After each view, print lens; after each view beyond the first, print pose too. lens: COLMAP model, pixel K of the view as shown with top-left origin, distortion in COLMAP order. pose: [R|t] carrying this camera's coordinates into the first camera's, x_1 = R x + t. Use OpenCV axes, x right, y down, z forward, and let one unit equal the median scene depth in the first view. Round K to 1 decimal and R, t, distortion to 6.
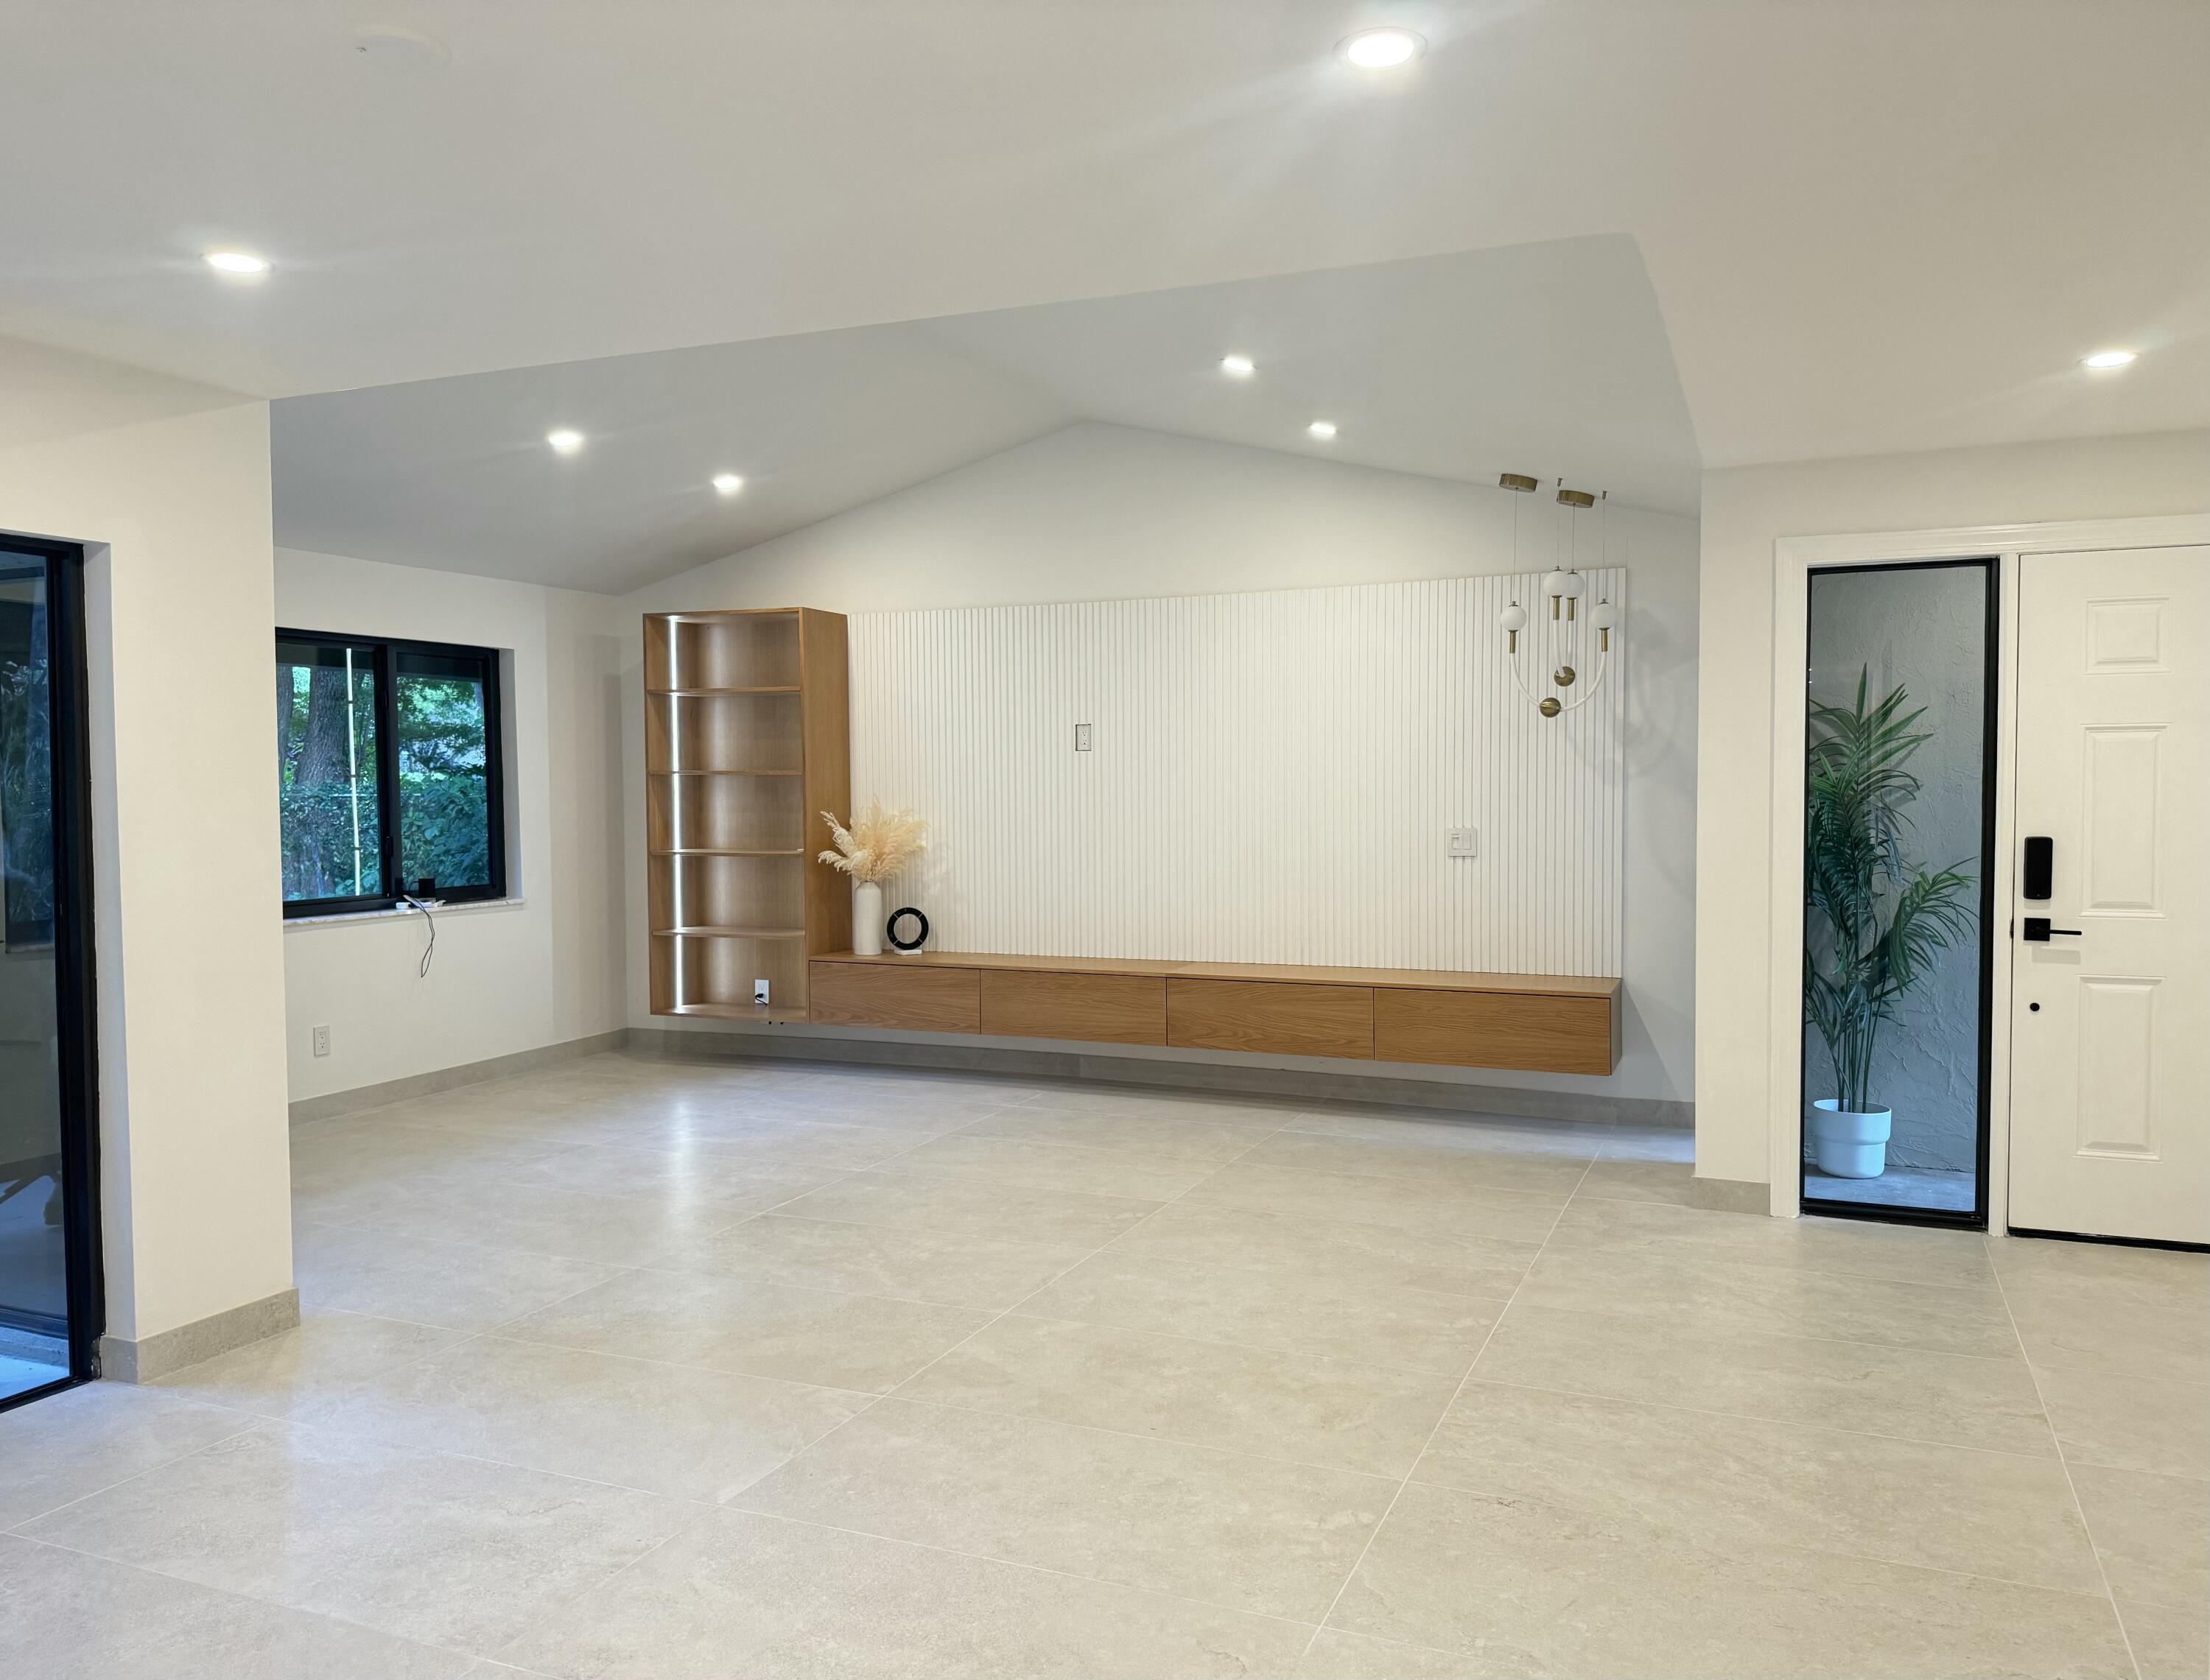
lens RADIAL K [[1673.3, 0, 1105.0], [0, 1673.3, 840.0], [0, 0, 1]] dist [0.001515, -0.000515]
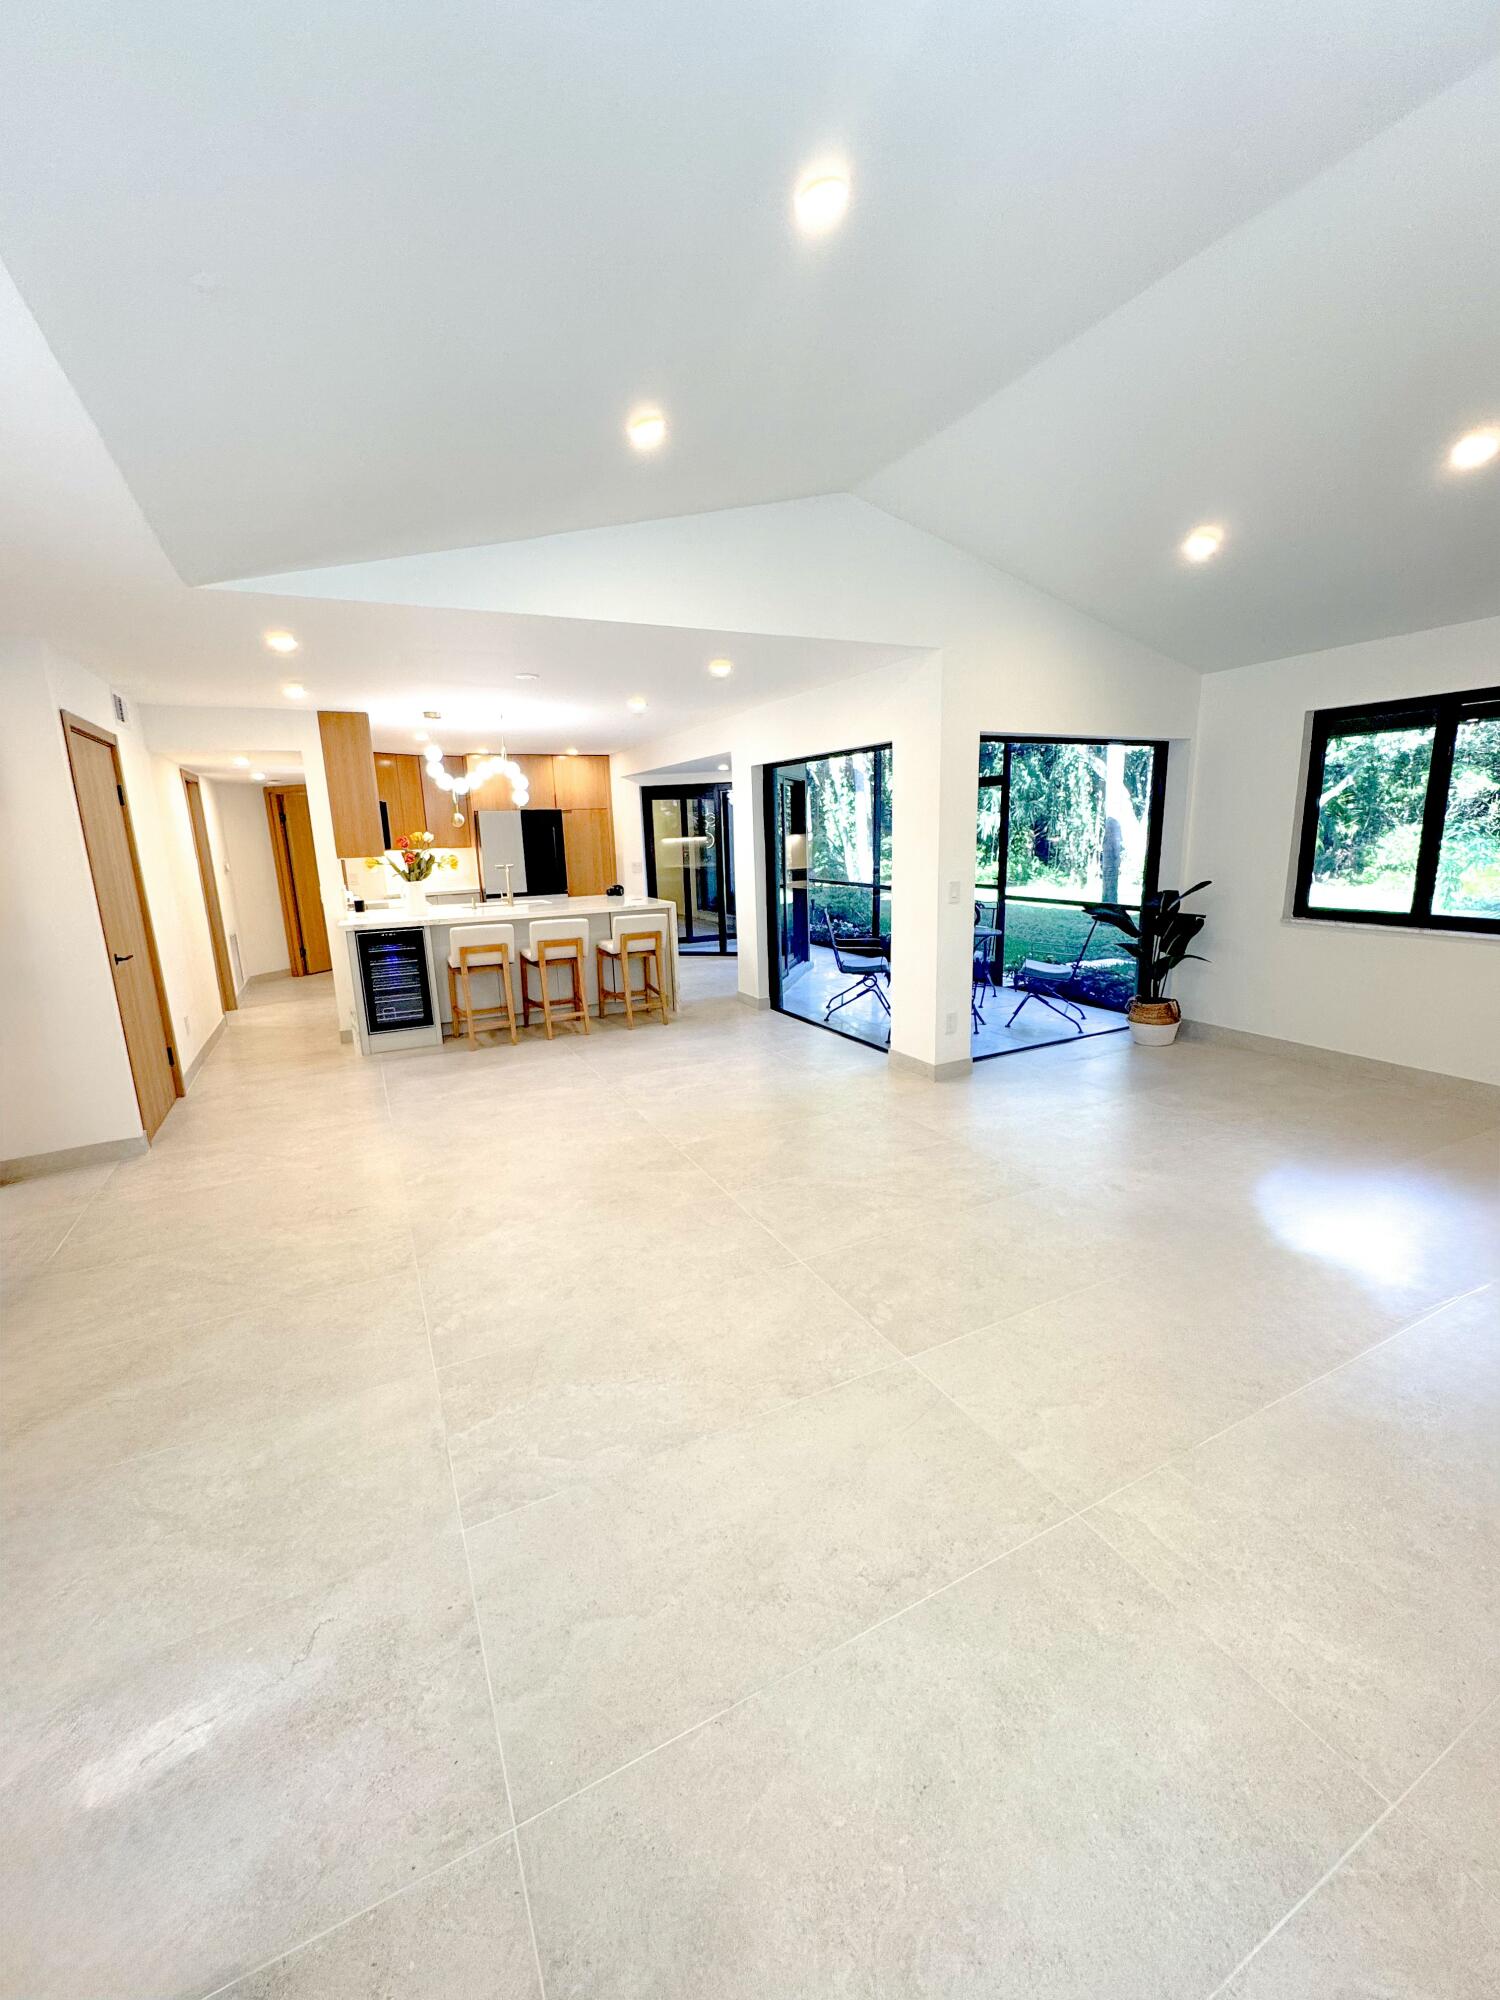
lens RADIAL K [[797.1, 0, 750.0], [0, 797.1, 1000.0], [0, 0, 1]] dist [-0.000635, -0.000021]
pose [[-0.645092, 0.186202, -0.741070, 0.498965], [0.003570, 0.970578, 0.240761, -0.086372], [0.764096, 0.152668, -0.626777, 1.609113]]
